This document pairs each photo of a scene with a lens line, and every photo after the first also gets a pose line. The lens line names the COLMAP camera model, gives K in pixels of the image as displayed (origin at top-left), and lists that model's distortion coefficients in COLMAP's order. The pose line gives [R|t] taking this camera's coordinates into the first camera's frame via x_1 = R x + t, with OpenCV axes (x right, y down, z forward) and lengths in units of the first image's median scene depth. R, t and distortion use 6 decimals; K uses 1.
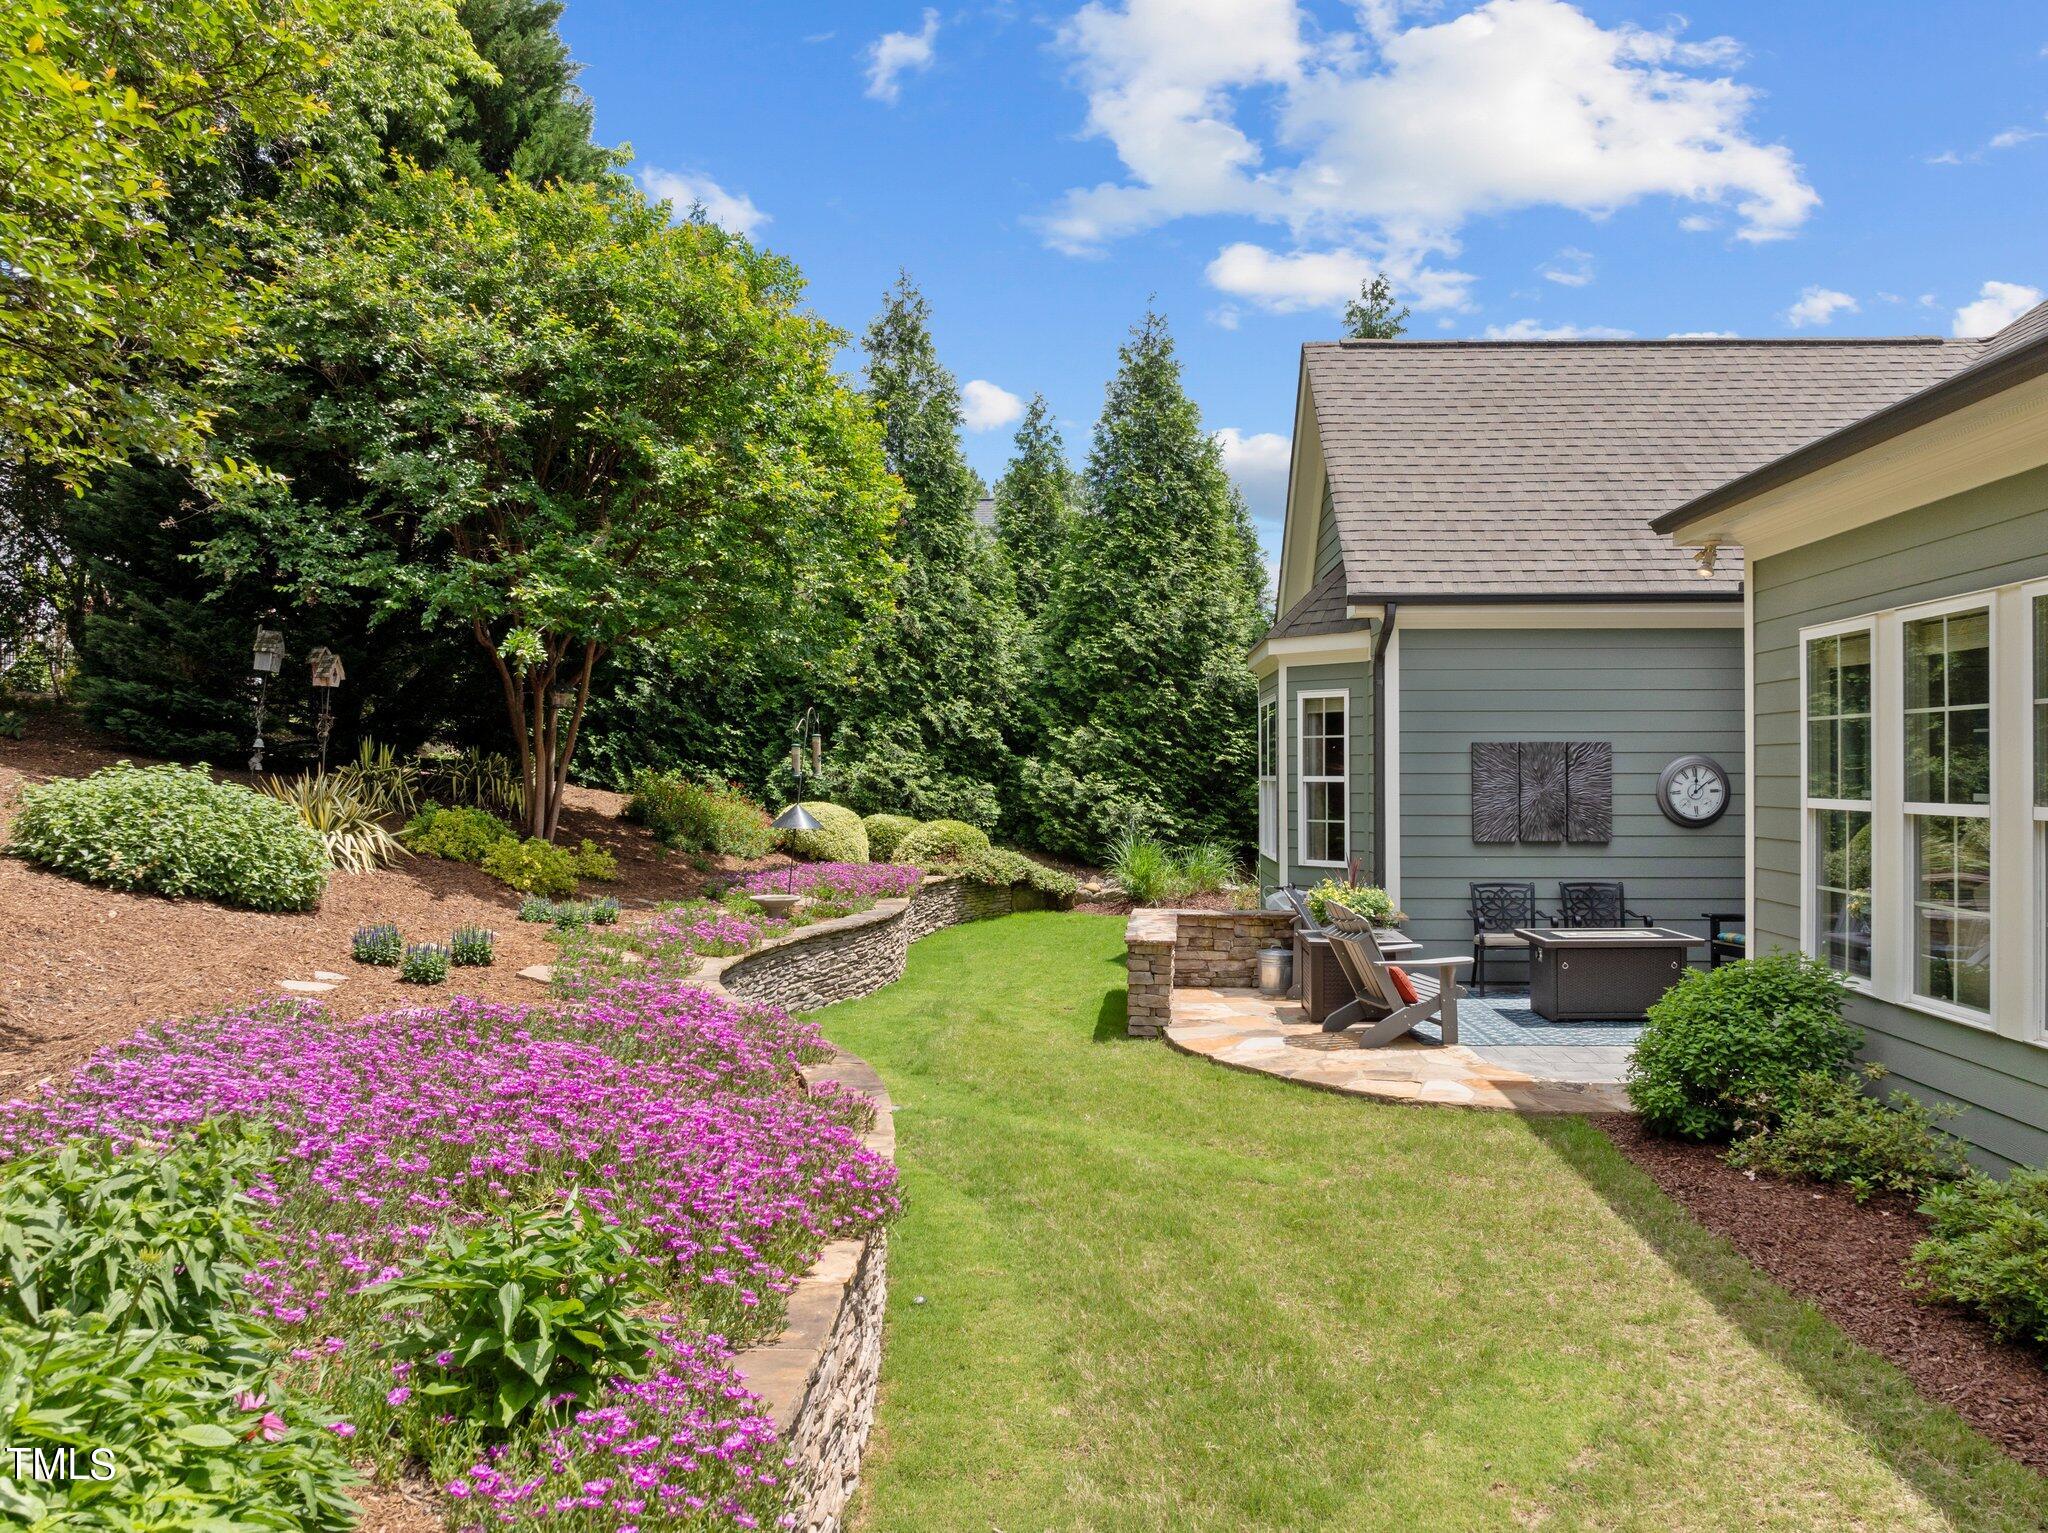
lens RADIAL K [[1481.7, 0, 1030.7], [0, 1481.7, 760.0], [0, 0, 1]] dist [-0.001630, -0.029508]
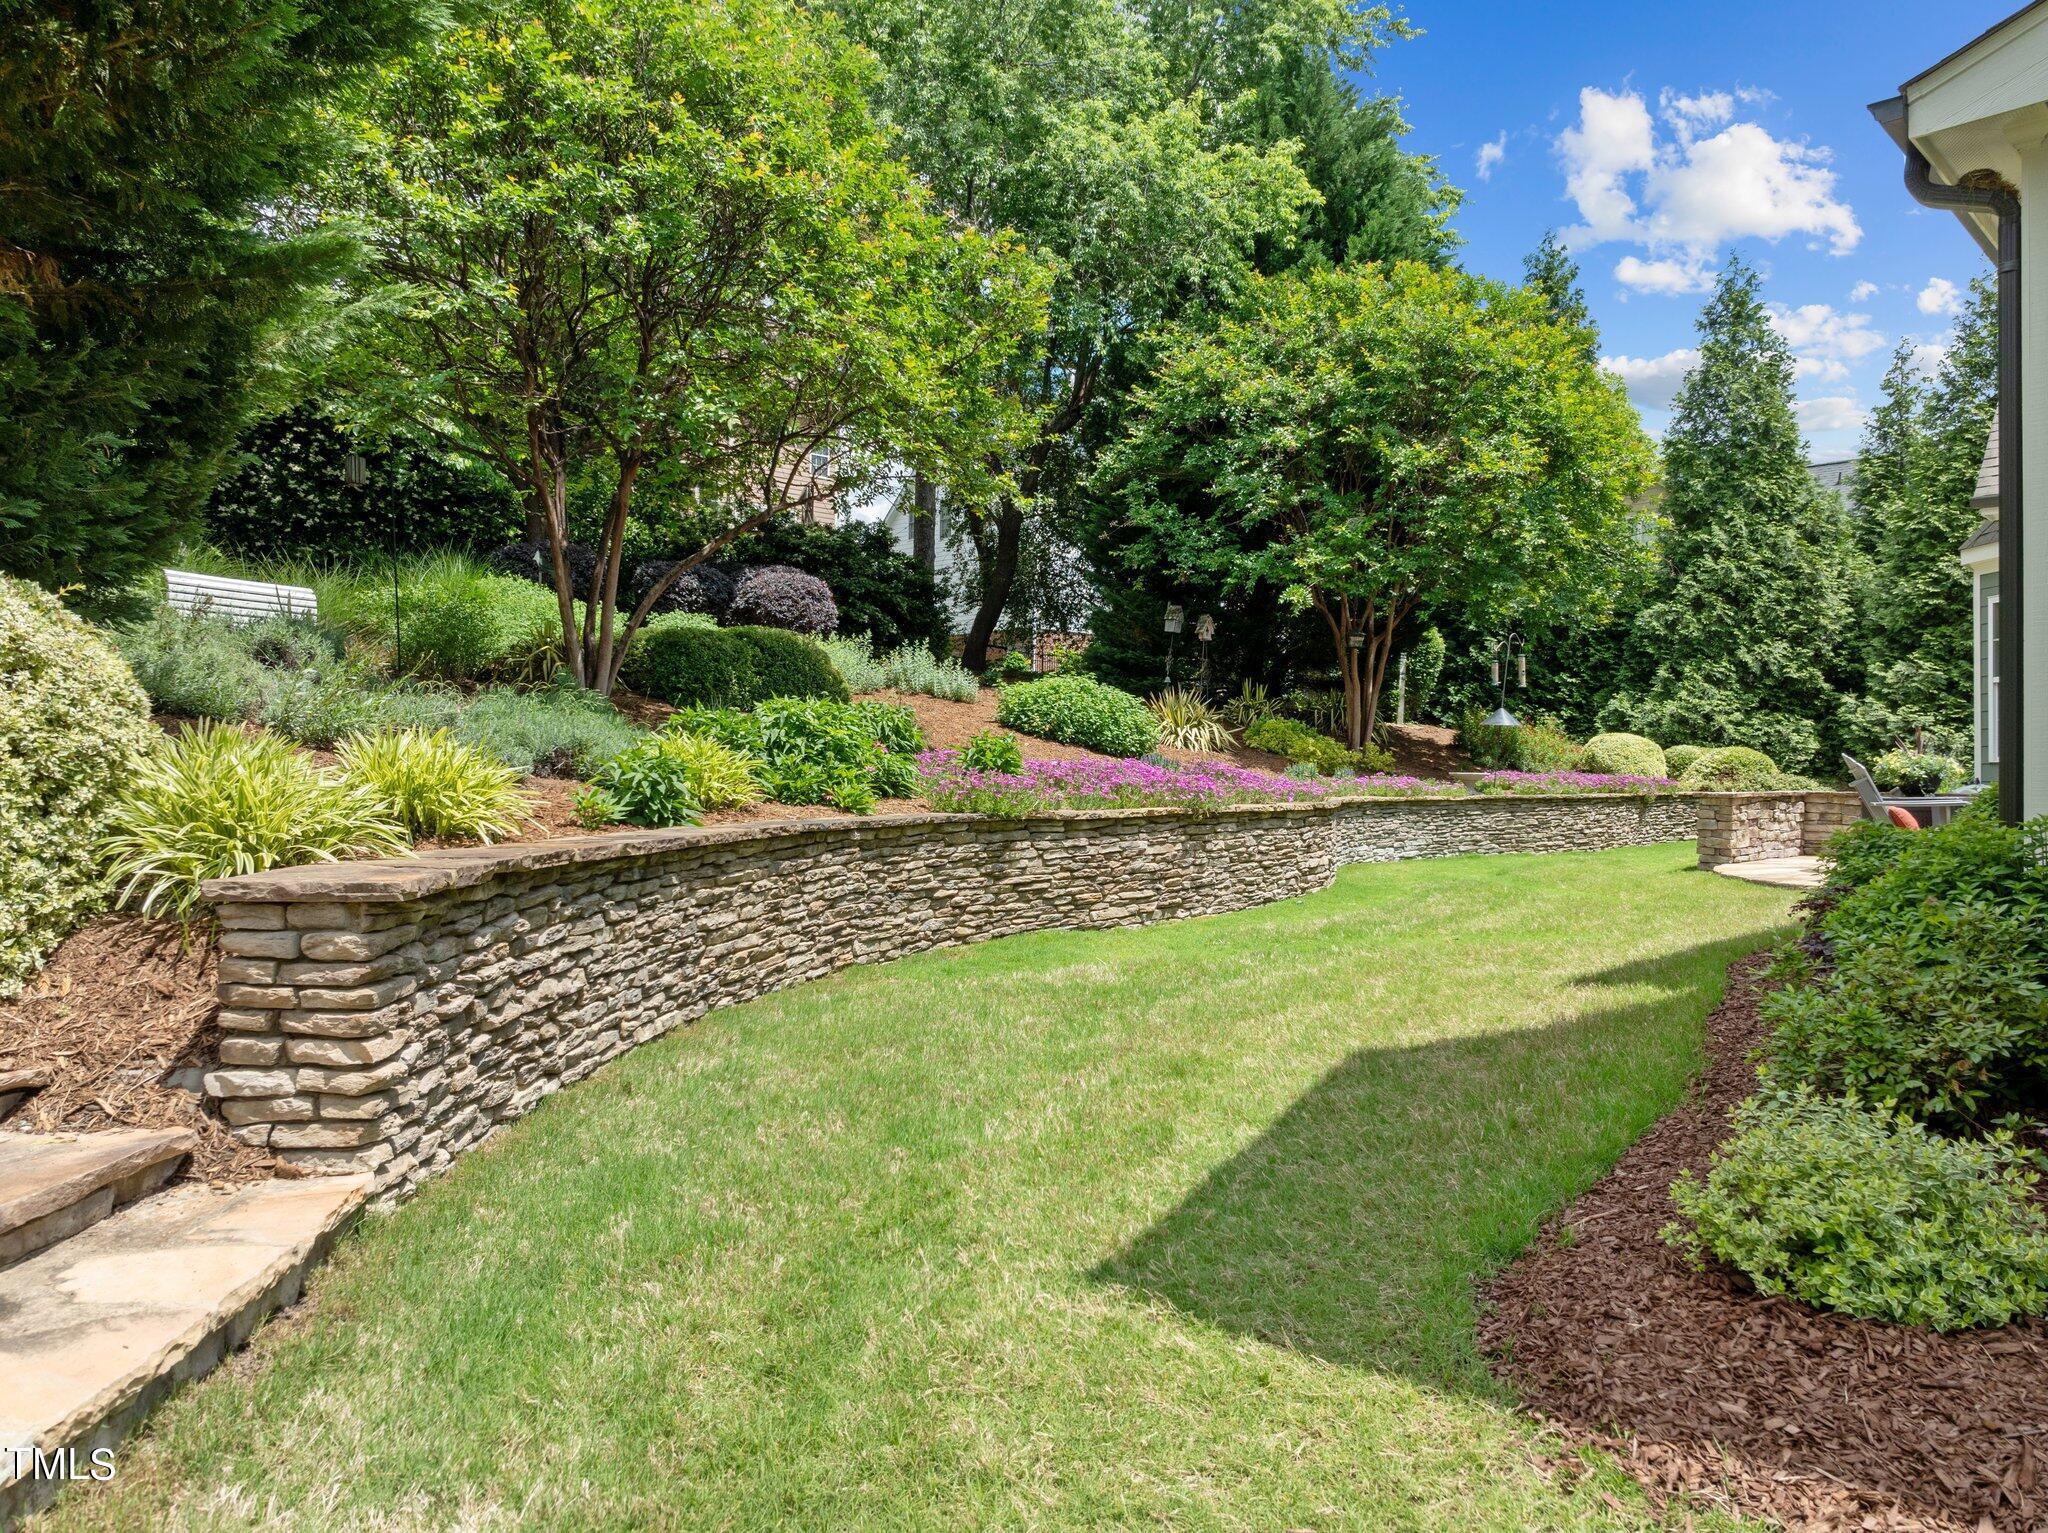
lens RADIAL K [[1435.0, 0, 1024.0], [0, 1435.0, 766.5], [0, 0, 1]] dist [-0.002516, -0.000222]
pose [[0.767249, 0.005028, -0.641330, 0.208779], [-0.003176, 0.999987, 0.004041, 0.049191], [0.641341, -0.001064, 0.767255, -0.151411]]
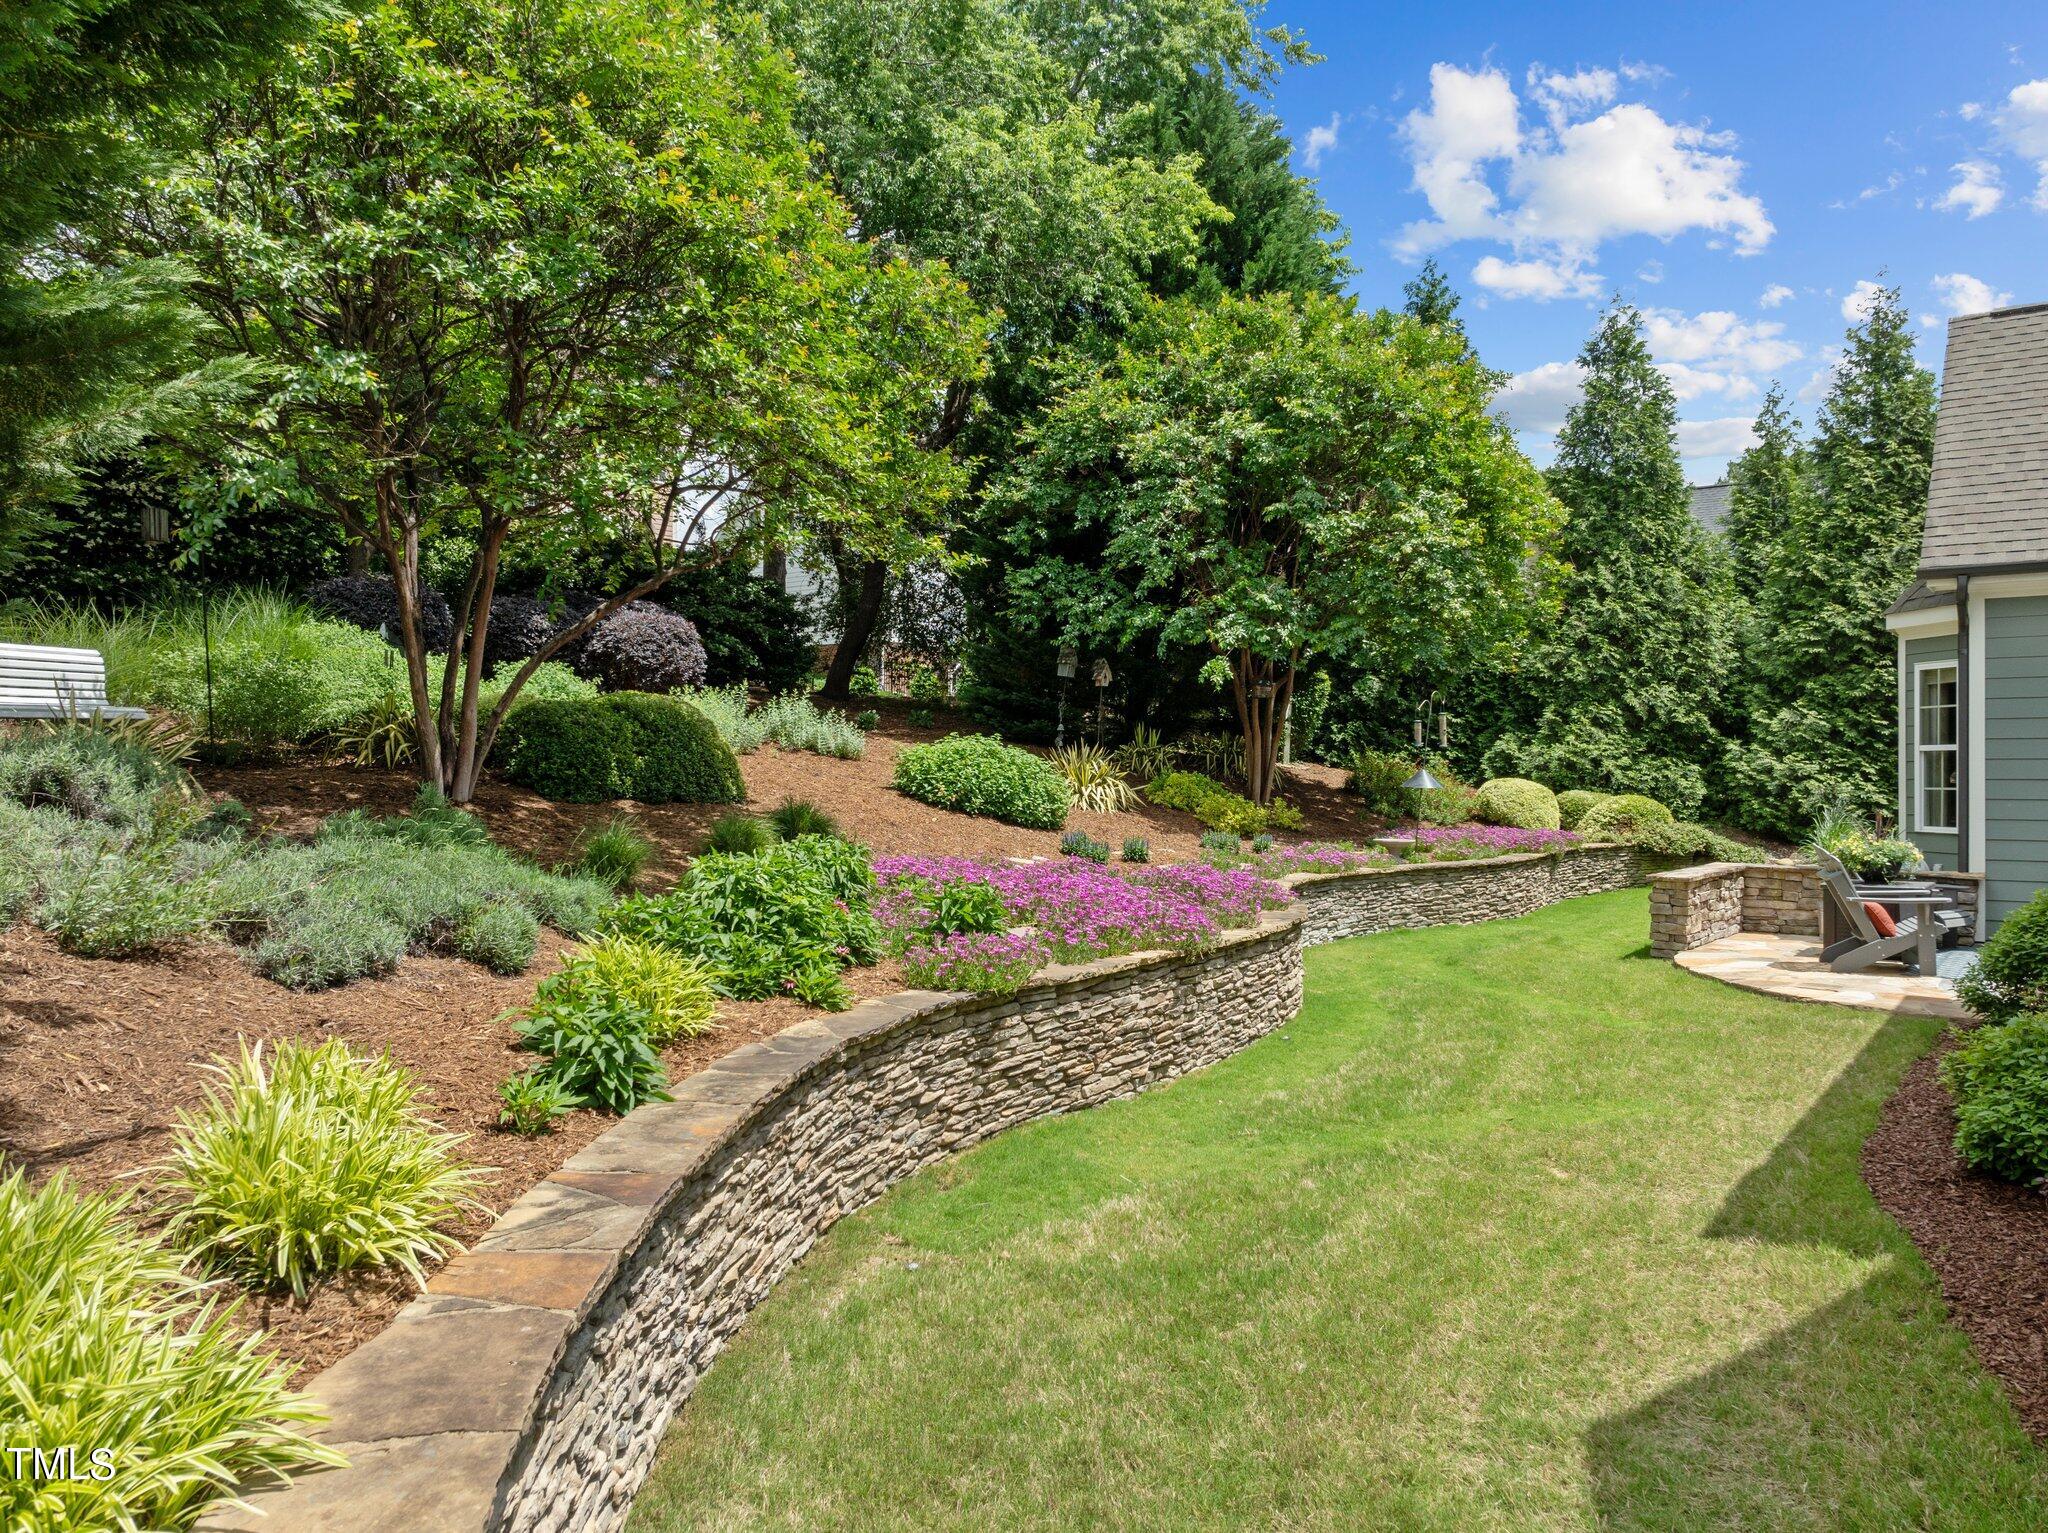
lens RADIAL K [[1443.5, 0, 1018.5], [0, 1443.5, 785.2], [0, 0, 1]] dist [-0.007171, -0.005841]
pose [[0.834046, 0.008955, -0.551622, 0.143901], [-0.000291, 0.999875, 0.015792, 0.015501], [0.551695, -0.013011, 0.833945, -0.125807]]
